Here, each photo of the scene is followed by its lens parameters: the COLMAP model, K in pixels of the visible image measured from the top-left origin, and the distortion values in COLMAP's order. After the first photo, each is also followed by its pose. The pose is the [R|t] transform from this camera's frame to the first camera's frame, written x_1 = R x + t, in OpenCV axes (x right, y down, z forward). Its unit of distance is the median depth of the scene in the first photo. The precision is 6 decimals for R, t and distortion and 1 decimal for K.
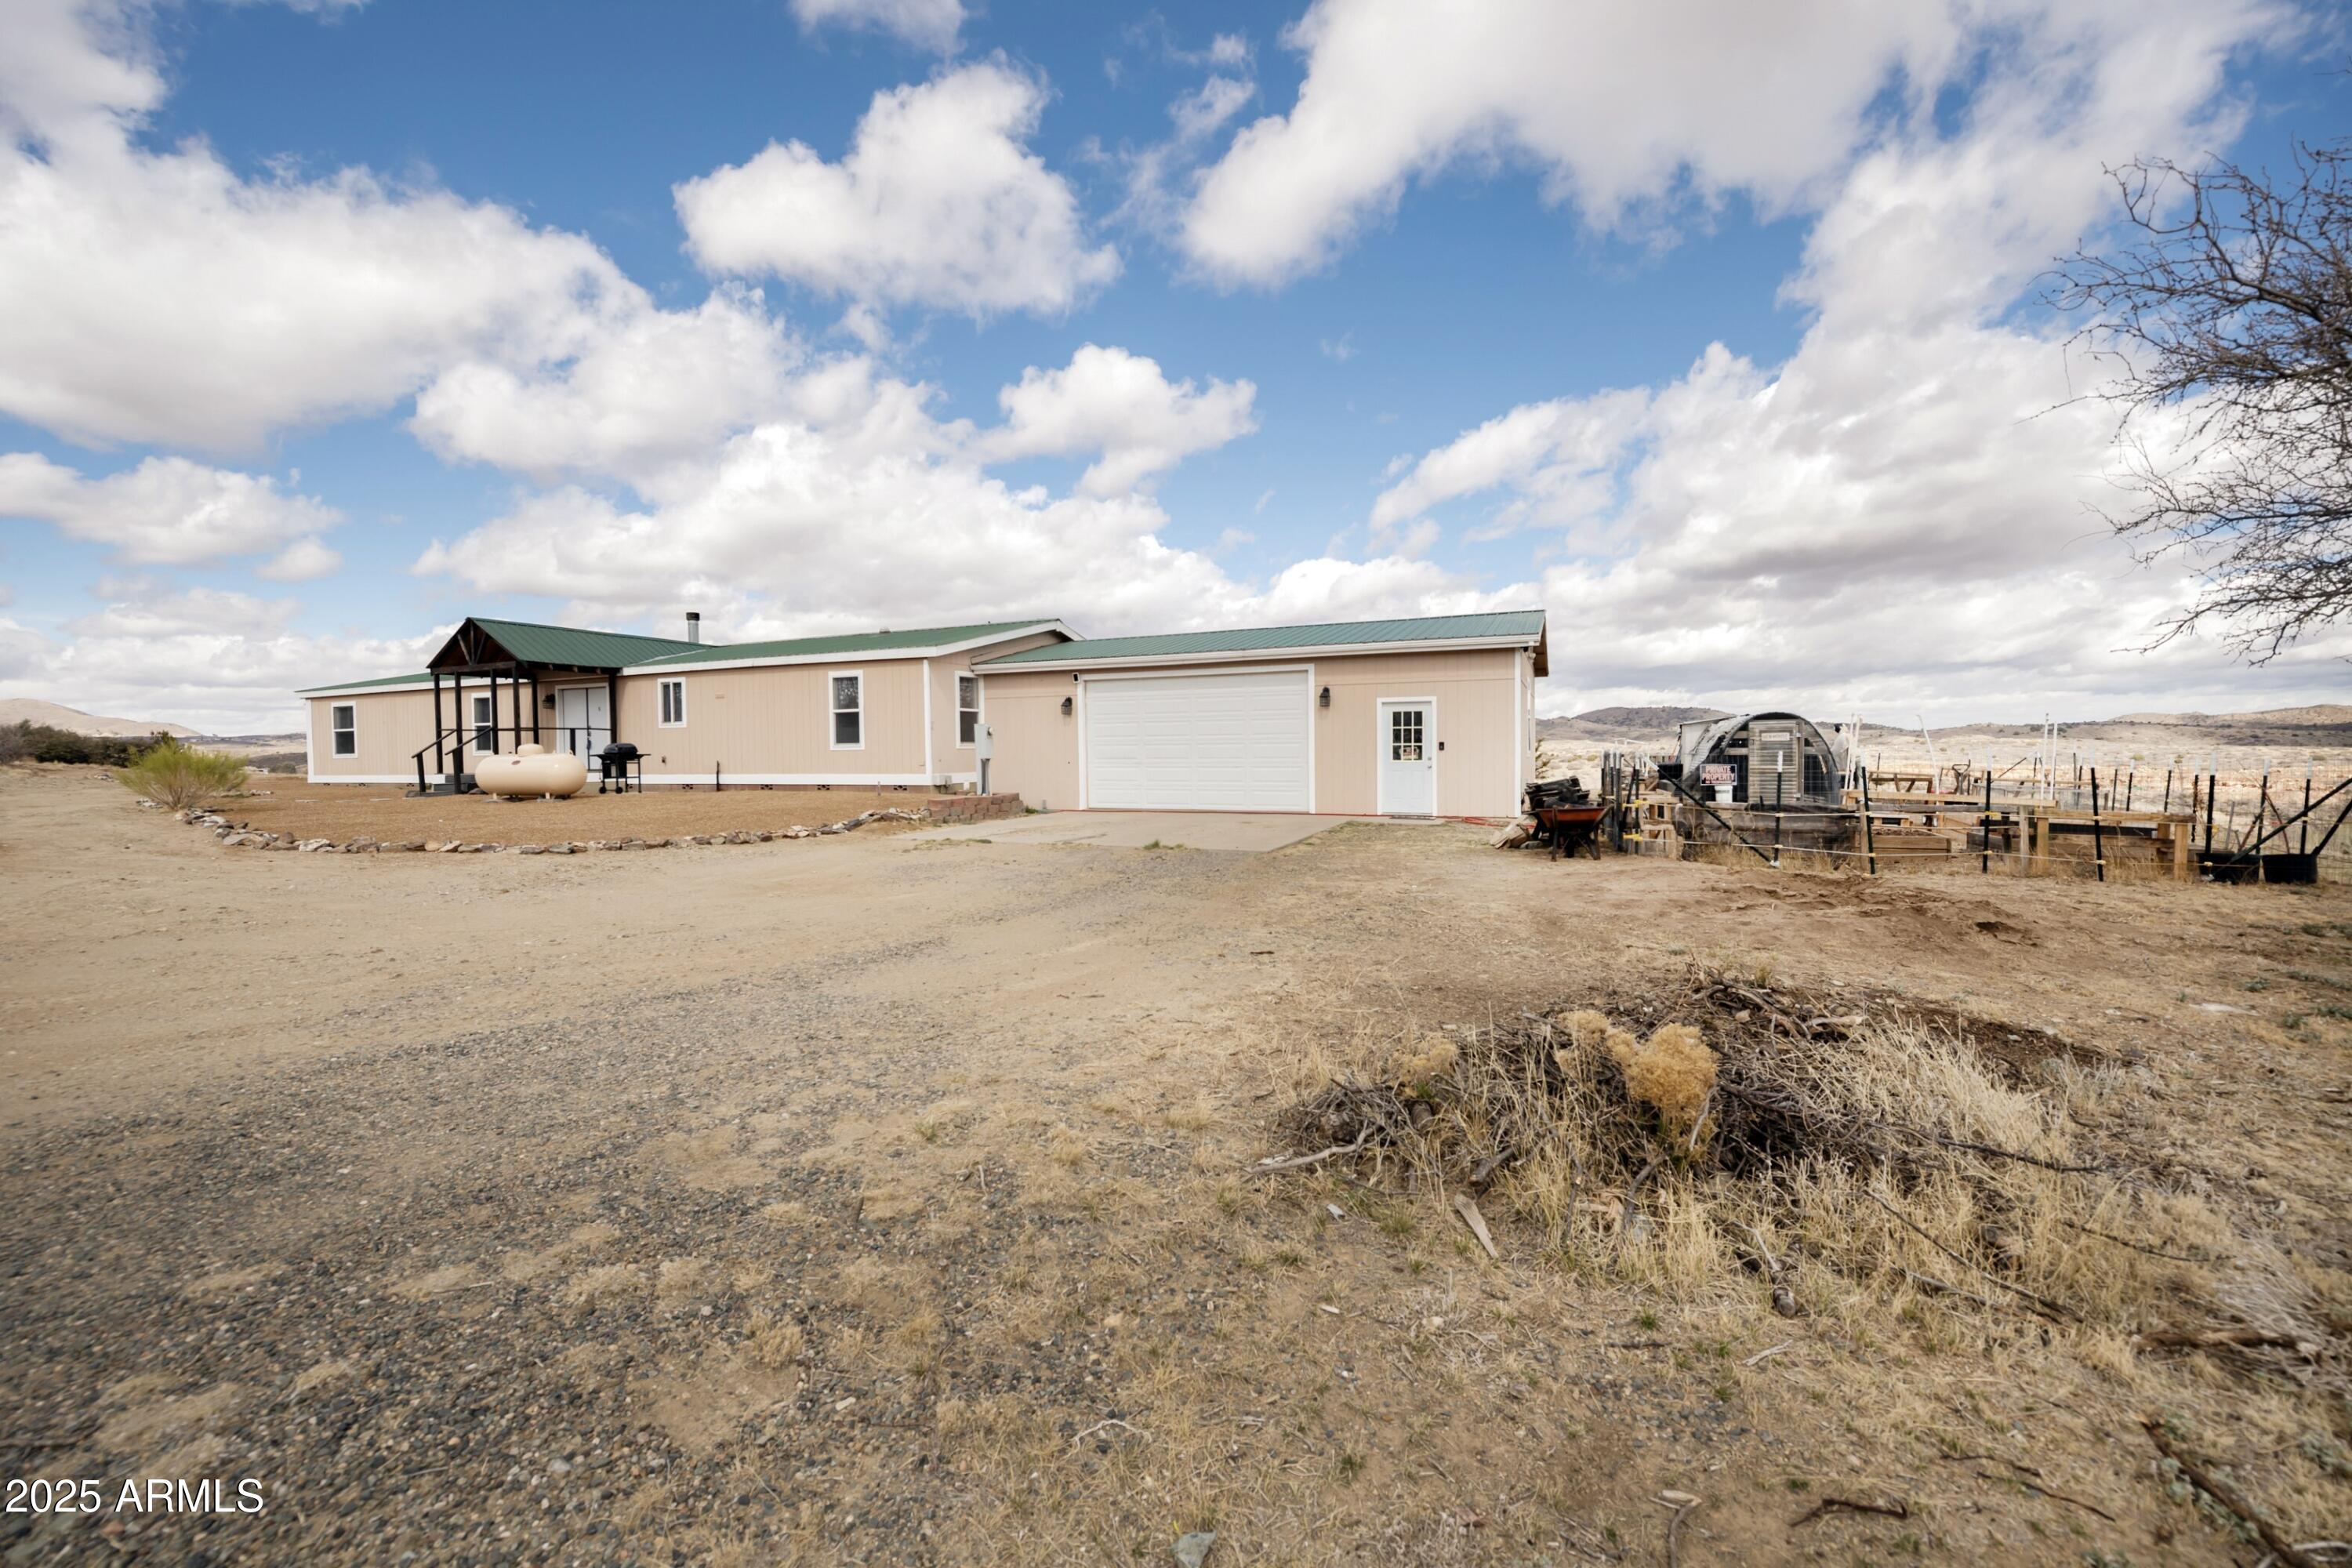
lens RADIAL K [[986.2, 0, 1177.4], [0, 986.2, 713.0], [0, 0, 1]] dist [-0.016206, -0.000067]
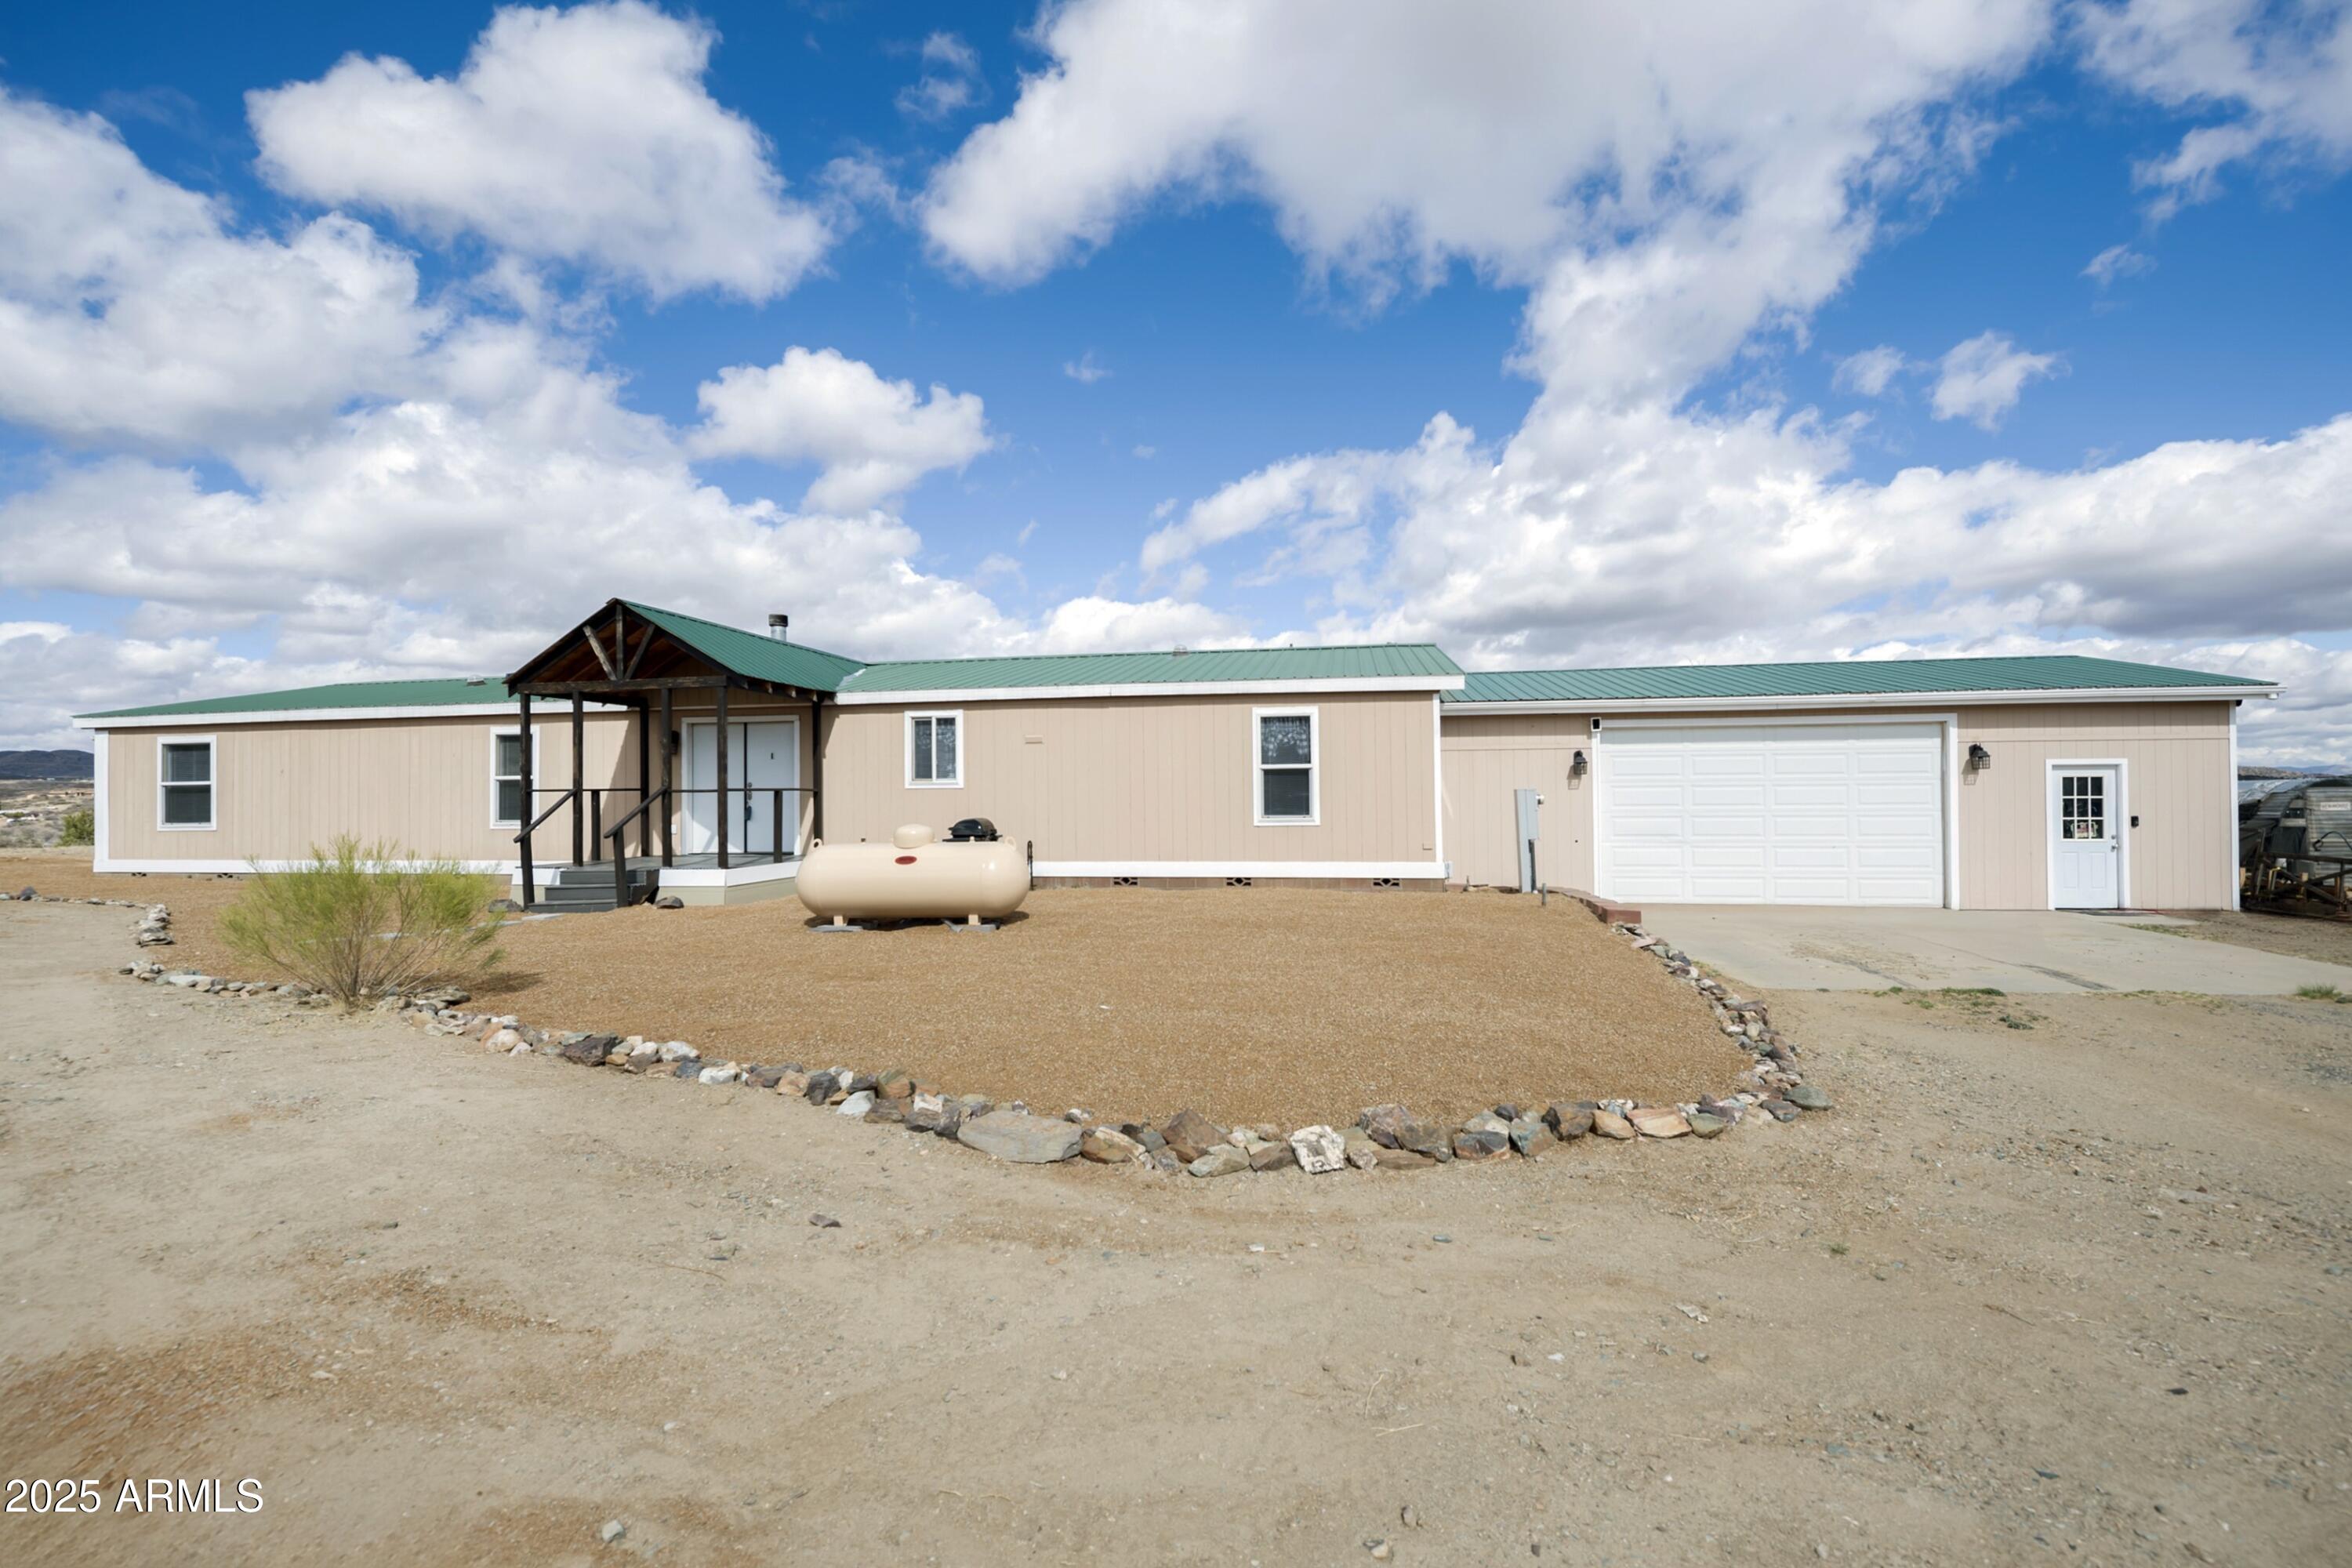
lens RADIAL K [[1048.6, 0, 1176.0], [0, 1048.6, 784.0], [0, 0, 1]] dist [-0.016162, -0.000260]
pose [[0.968861, 0.006530, 0.247519, -0.421371], [-0.012228, 0.999694, 0.021492, -0.003077], [-0.247303, -0.023850, 0.968645, 0.234790]]
